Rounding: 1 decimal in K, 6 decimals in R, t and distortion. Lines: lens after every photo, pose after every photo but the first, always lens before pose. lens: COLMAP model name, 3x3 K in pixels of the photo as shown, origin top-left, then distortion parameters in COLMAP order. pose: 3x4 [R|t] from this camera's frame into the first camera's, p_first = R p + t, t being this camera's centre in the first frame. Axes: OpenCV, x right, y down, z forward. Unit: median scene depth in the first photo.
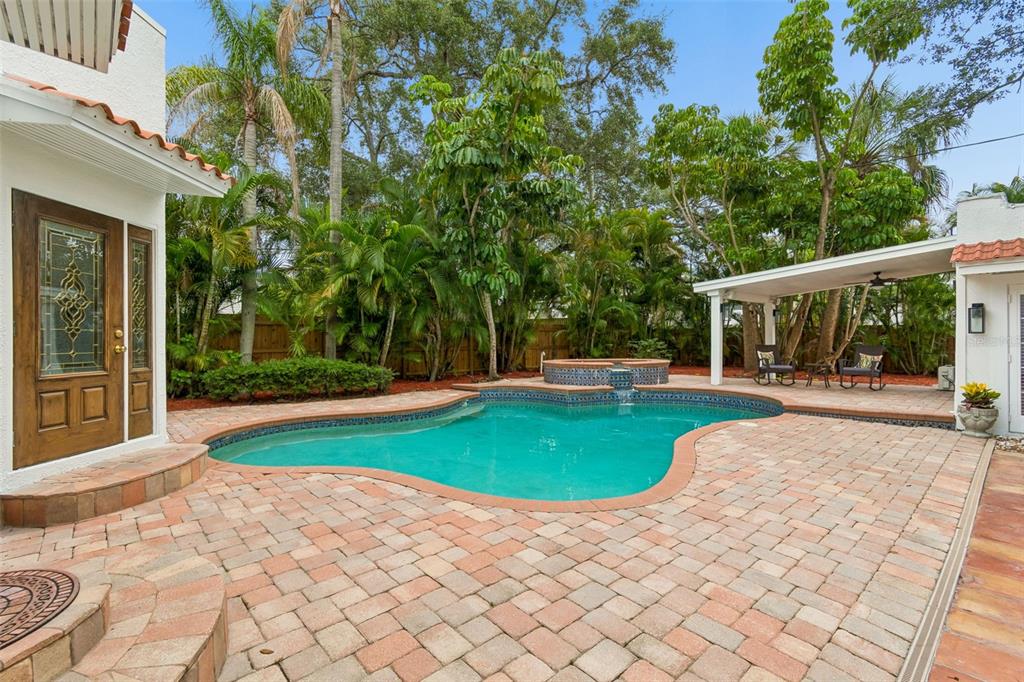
lens RADIAL K [[460.1, 0, 504.0], [0, 460.1, 335.9], [0, 0, 1]] dist [0.002858, -0.000317]
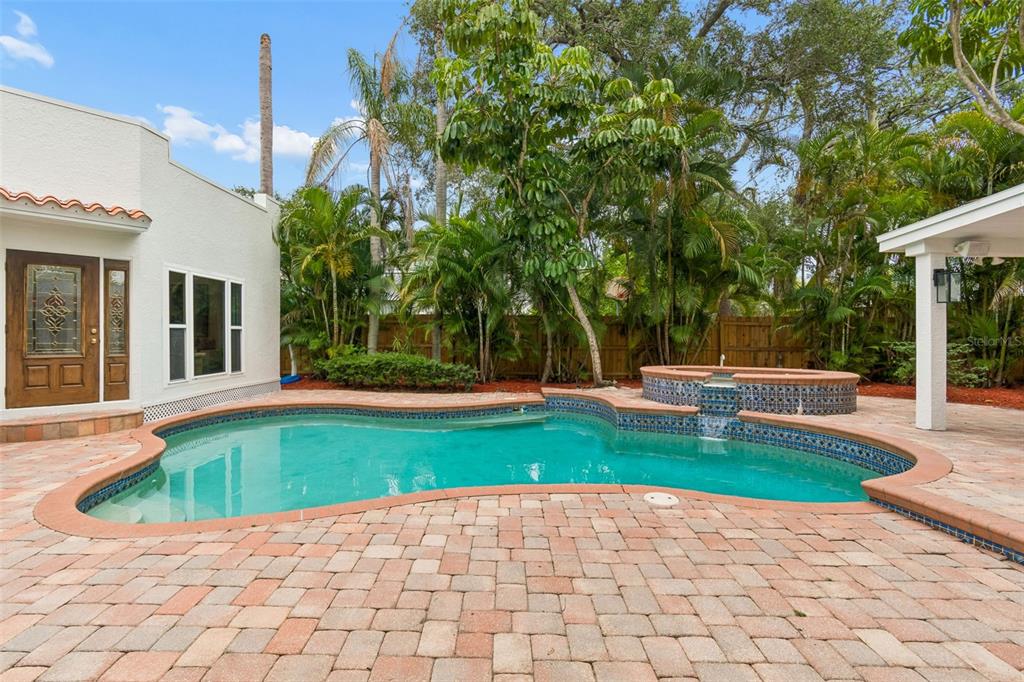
lens RADIAL K [[474.8, 0, 485.2], [0, 474.8, 334.2], [0, 0, 1]] dist [0.003239, 0.001221]
pose [[0.728720, 0.002453, -0.684808, 1.210835], [0.000070, 0.999993, 0.003656, -0.000418], [0.684812, -0.002712, 0.728715, 0.736786]]
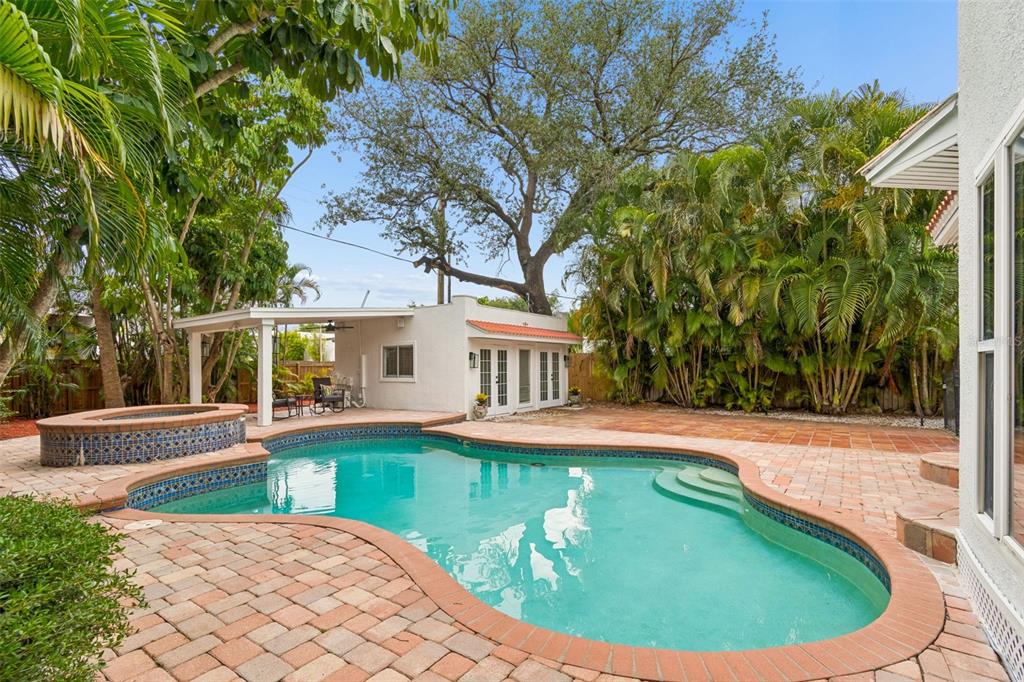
lens RADIAL K [[474.8, 0, 505.5], [0, 474.8, 359.8], [0, 0, 1]] dist [0.003239, 0.001221]
pose [[-0.220049, 0.021150, 0.975259, -1.378564], [0.005782, 0.999776, -0.020377, 0.004550], [-0.975472, 0.001155, -0.220122, 1.956738]]
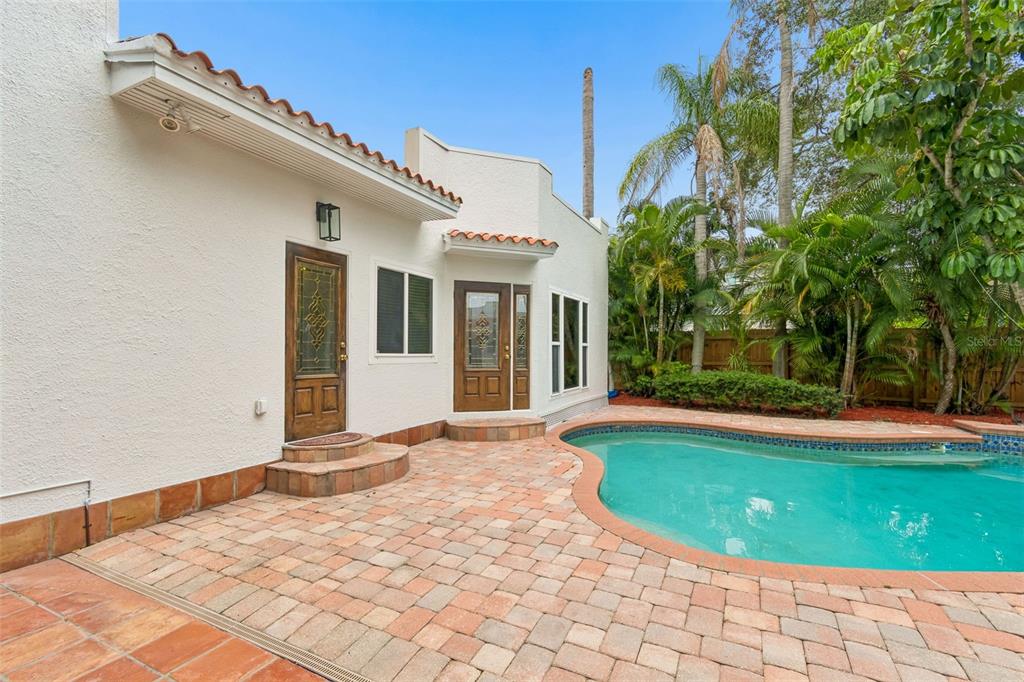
lens RADIAL K [[460.1, 0, 508.7], [0, 460.1, 346.0], [0, 0, 1]] dist [0.002858, -0.000317]
pose [[0.368632, -0.006037, -0.929556, 0.803679], [-0.000549, 0.999977, -0.006712, -0.000897], [0.929575, 0.002984, 0.368621, 0.357659]]
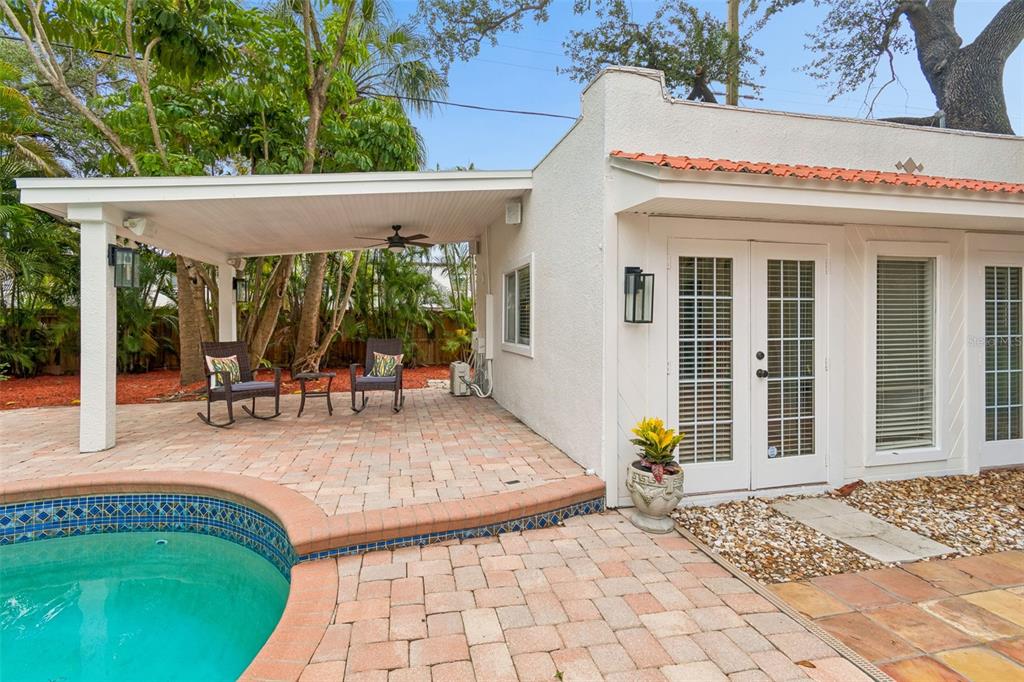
lens RADIAL K [[474.8, 0, 503.6], [0, 474.8, 321.2], [0, 0, 1]] dist [0.003239, 0.001221]
pose [[0.482986, 0.001260, 0.875627, 0.713369], [-0.001130, 0.999999, -0.000815, -0.008352], [-0.875627, -0.000596, 0.482987, 1.307472]]
